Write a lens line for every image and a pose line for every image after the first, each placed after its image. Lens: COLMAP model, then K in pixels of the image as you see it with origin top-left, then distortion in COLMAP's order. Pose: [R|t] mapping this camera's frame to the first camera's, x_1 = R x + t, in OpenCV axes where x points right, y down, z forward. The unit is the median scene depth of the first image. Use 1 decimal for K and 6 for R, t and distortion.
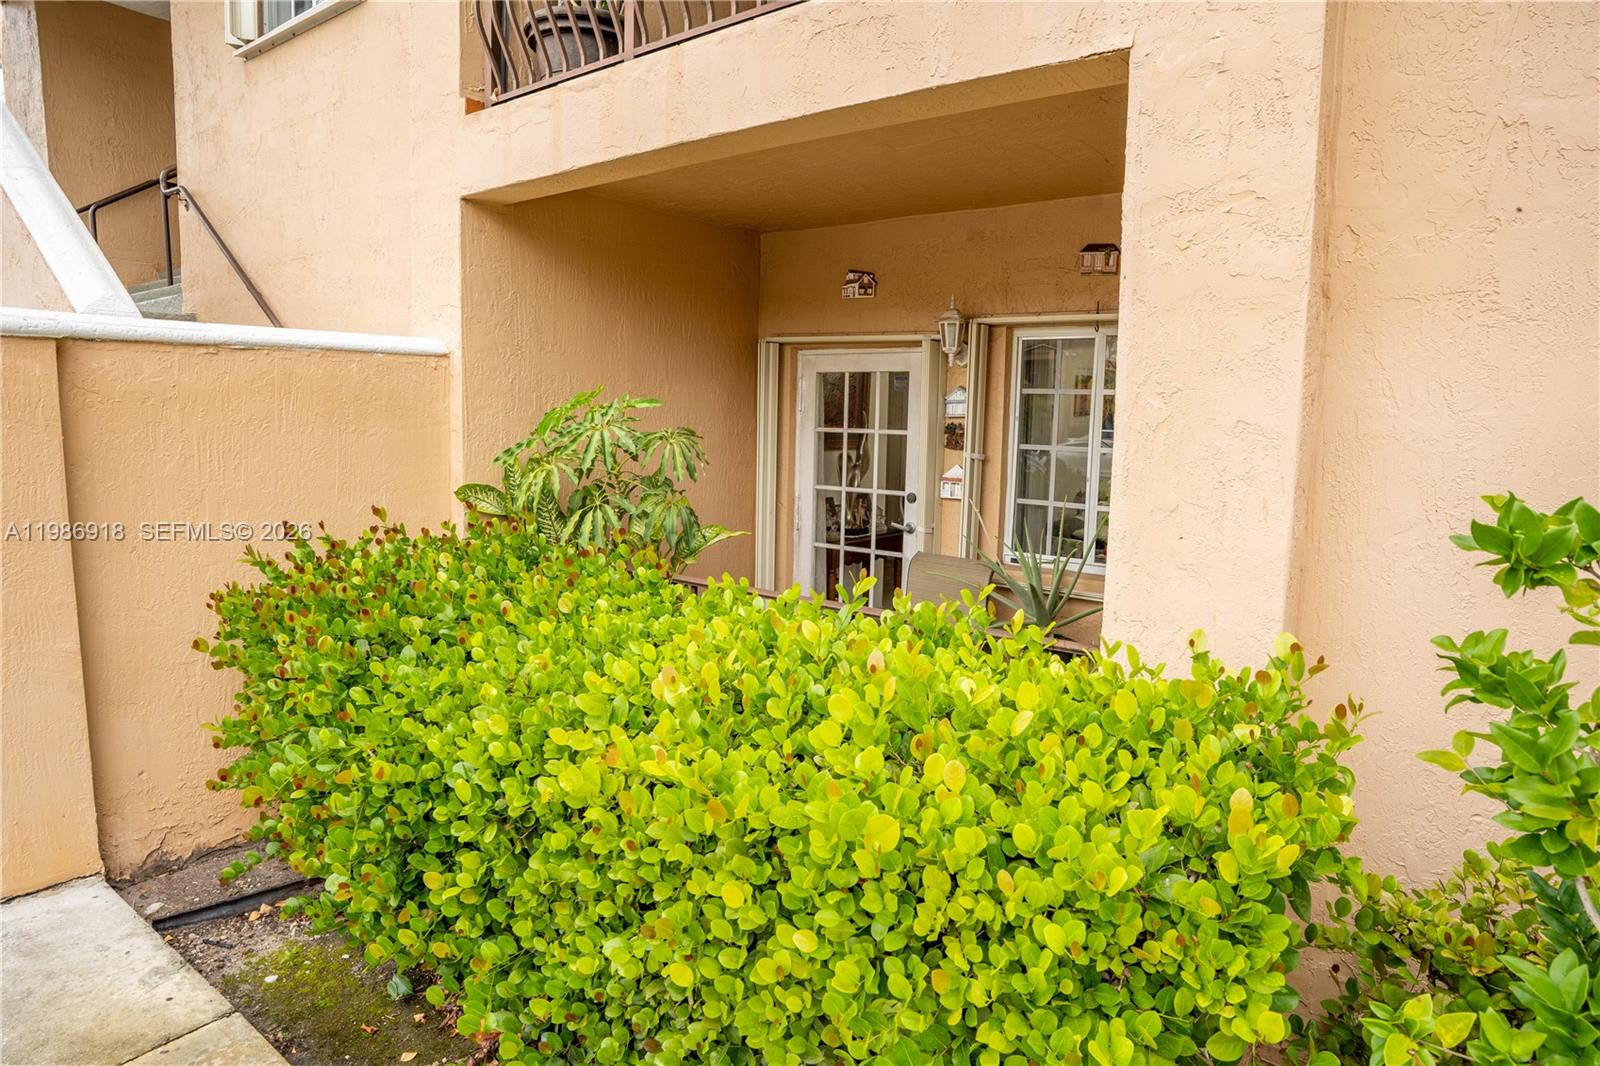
lens RADIAL K [[938.3, 0, 793.5], [0, 938.3, 524.0], [0, 0, 1]] dist [-0.103162, 0.058565]
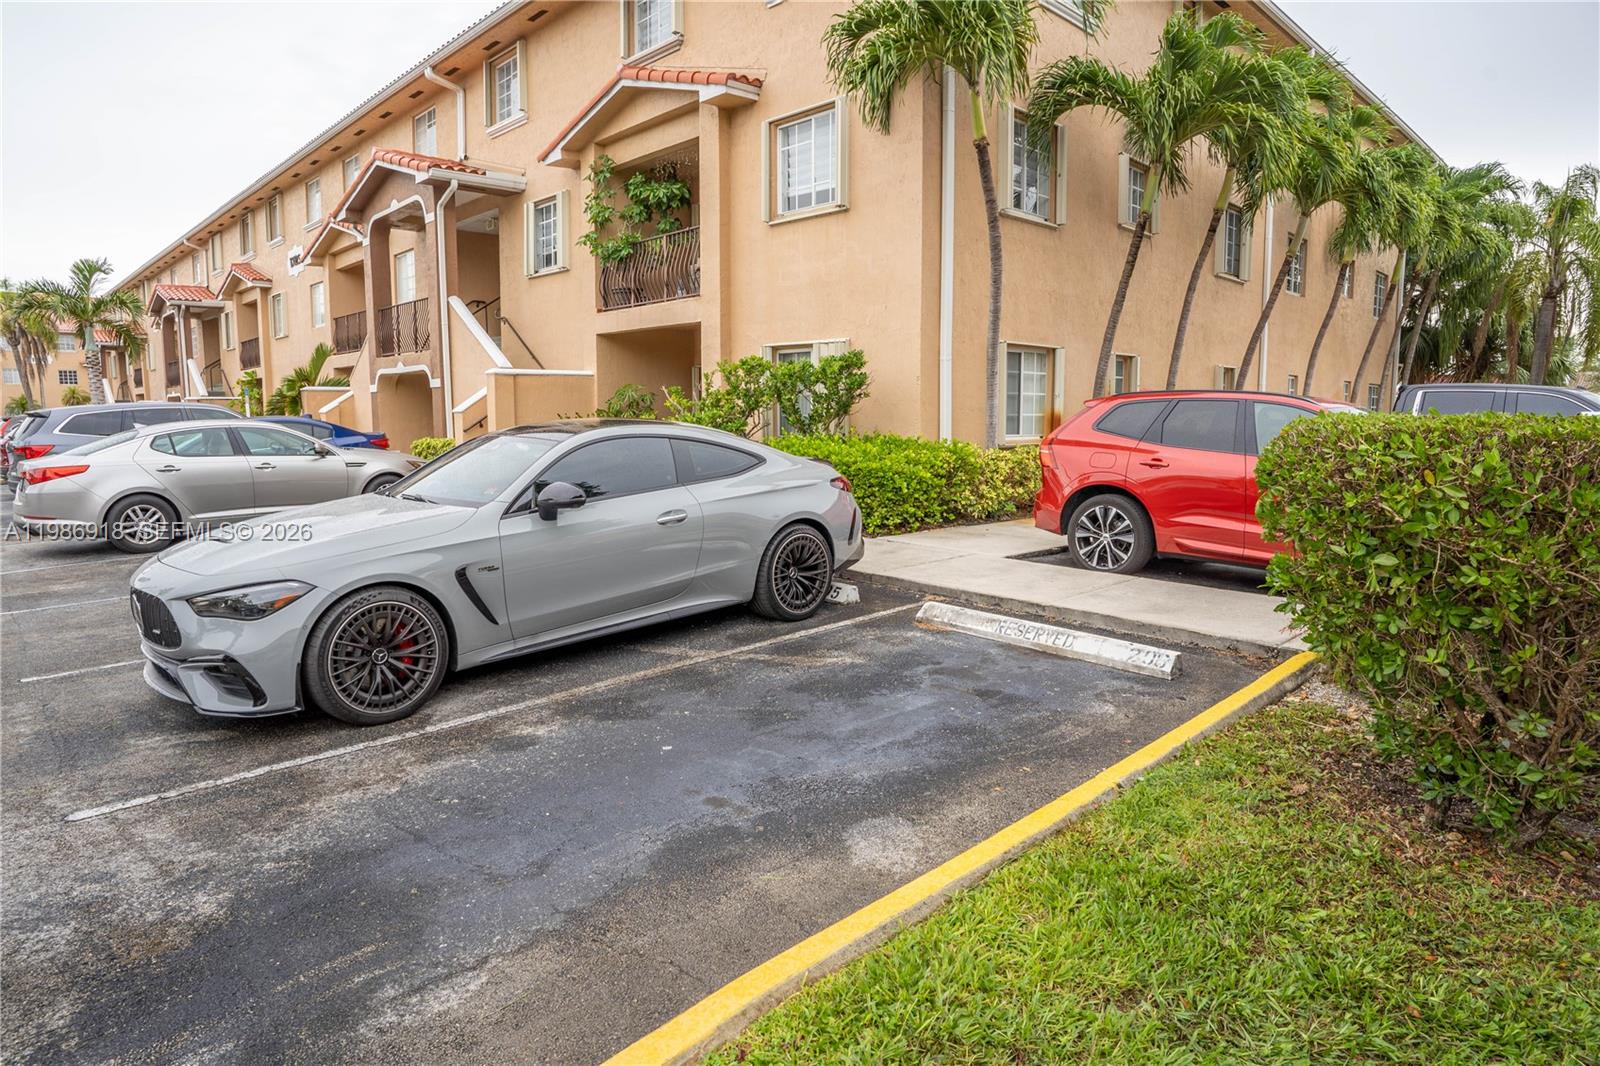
lens RADIAL K [[938.3, 0, 793.5], [0, 938.3, 524.0], [0, 0, 1]] dist [-0.103162, 0.058565]
pose [[0.988174, -0.002014, -0.153326, 0.986041], [0.001169, 0.999984, -0.005600, 0.432896], [0.153335, 0.005354, 0.988160, -2.556905]]
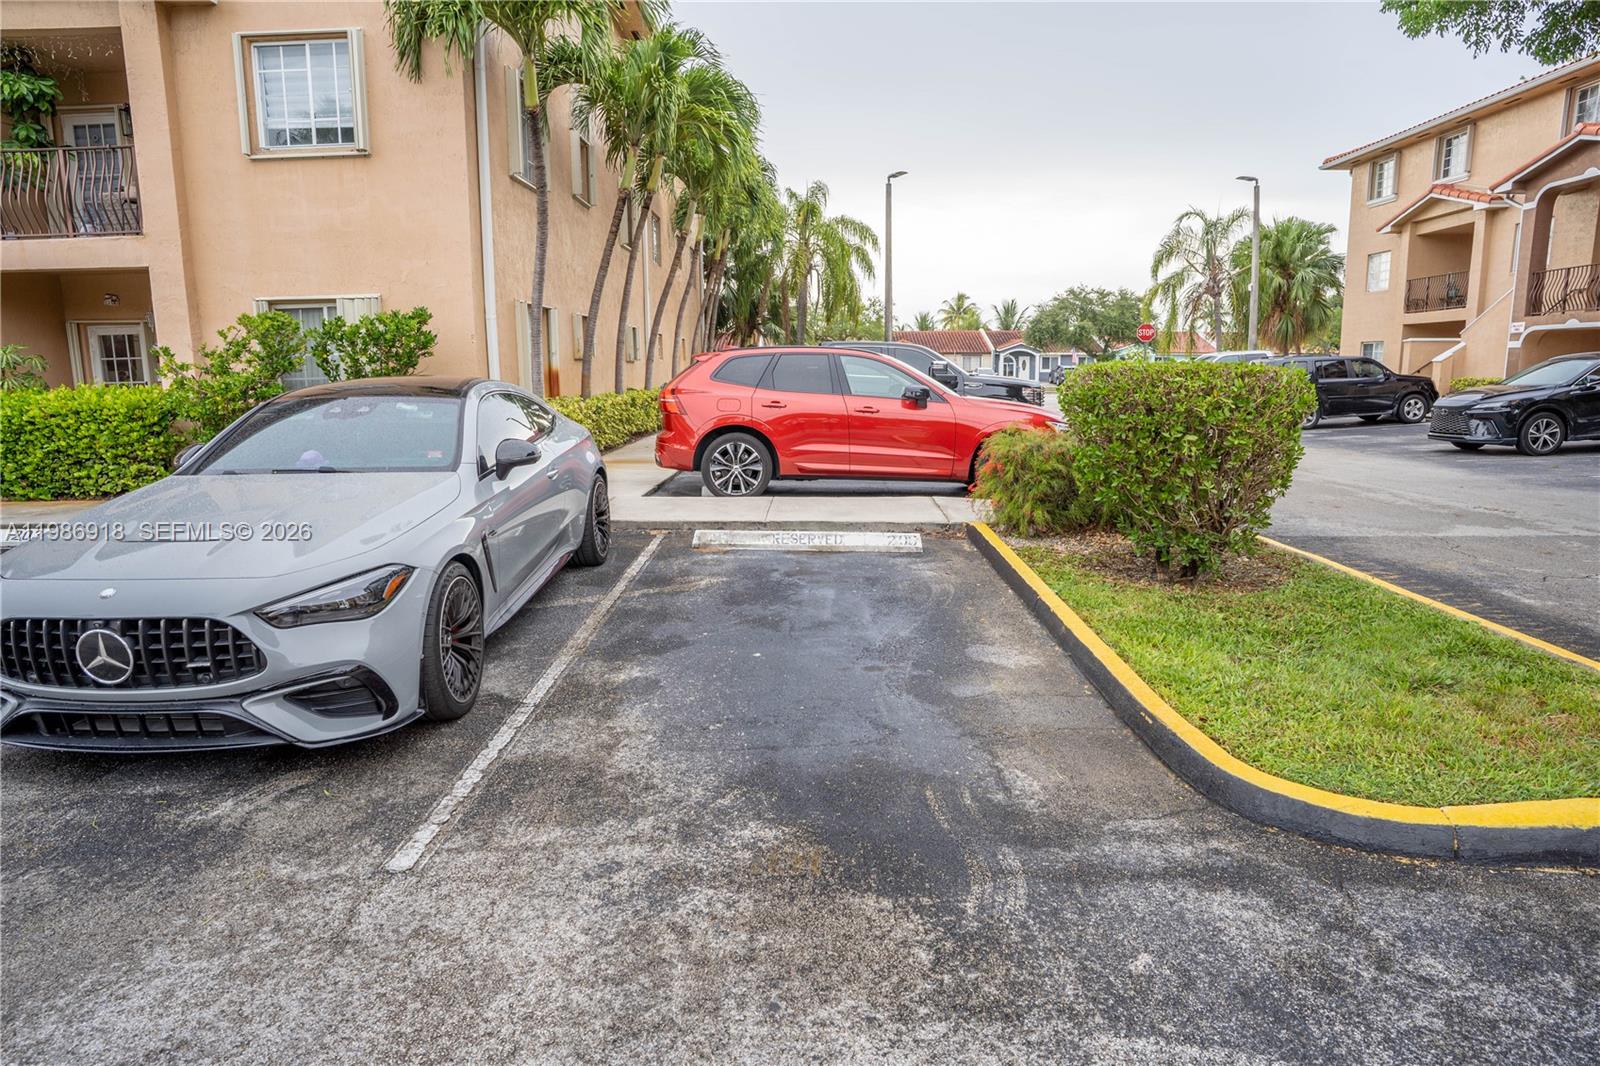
lens RADIAL K [[938.3, 0, 793.5], [0, 938.3, 524.0], [0, 0, 1]] dist [-0.103162, 0.058565]
pose [[0.809037, -0.125496, 0.574204, 0.114943], [0.098981, 0.992077, 0.077363, 0.421324], [-0.579364, -0.005755, 0.815049, -2.561744]]
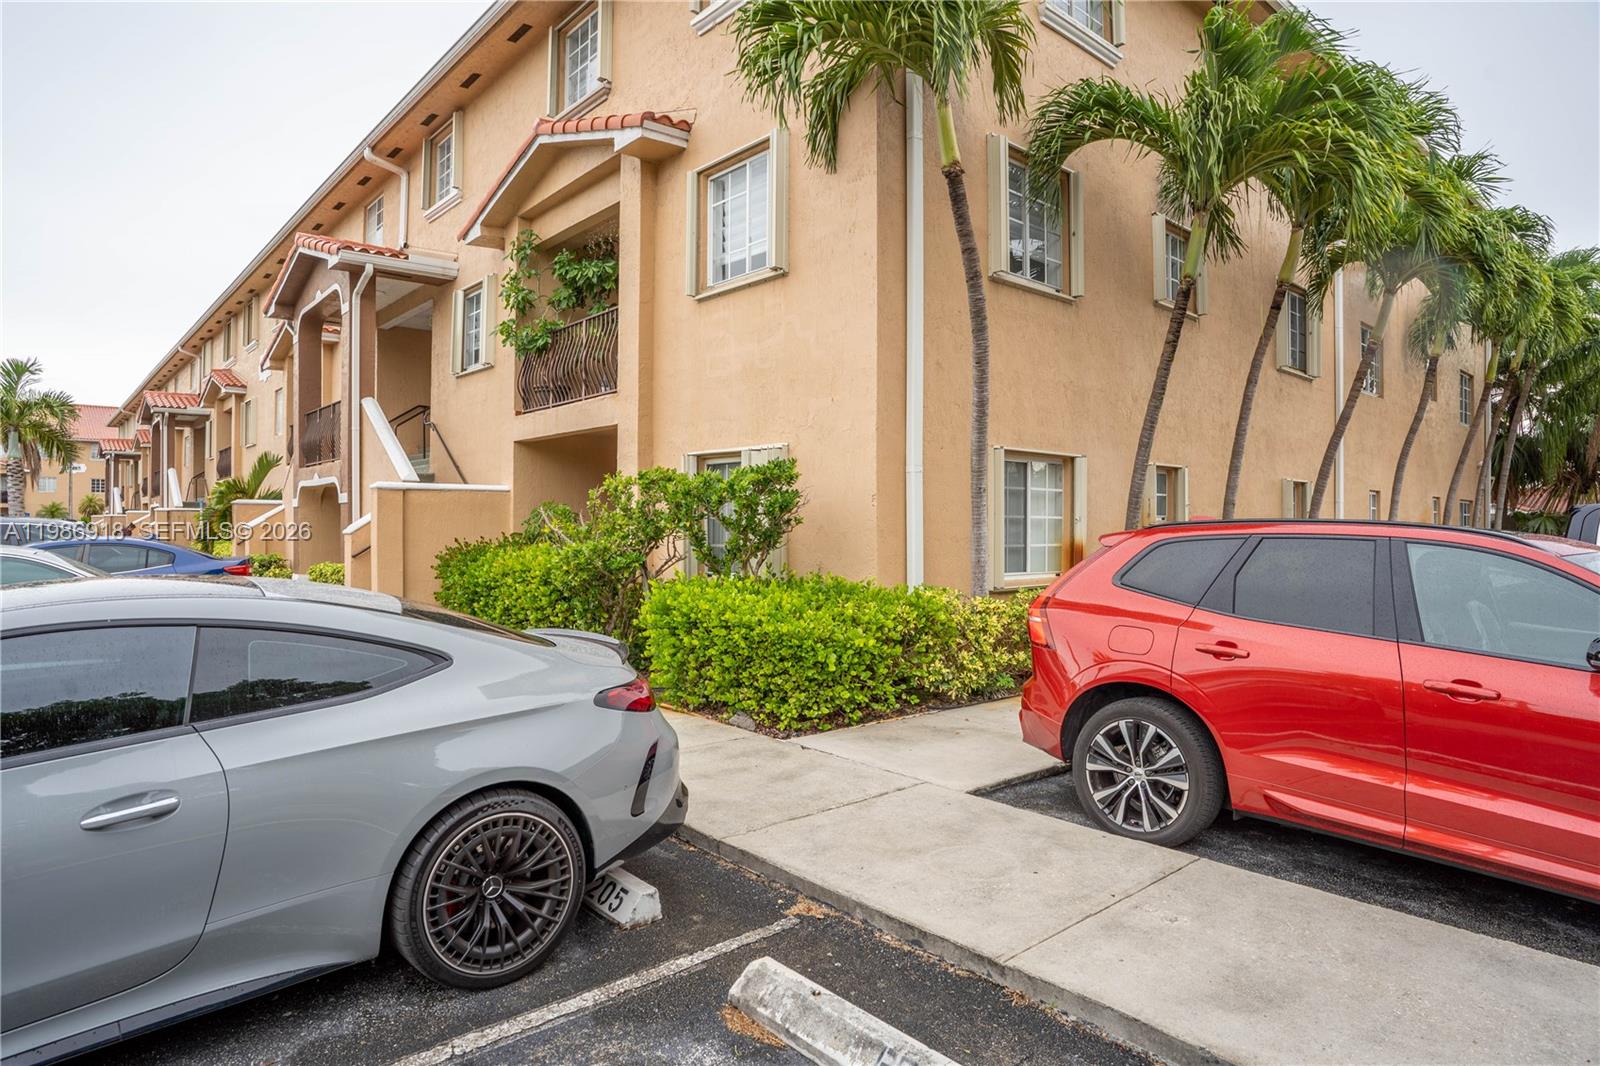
lens RADIAL K [[938.3, 0, 793.5], [0, 938.3, 524.0], [0, 0, 1]] dist [-0.103162, 0.058565]
pose [[0.979823, -0.015608, -0.199255, 1.144312], [-0.010047, 0.991840, -0.127095, 0.304393], [0.199613, 0.126533, 0.971671, -1.774226]]
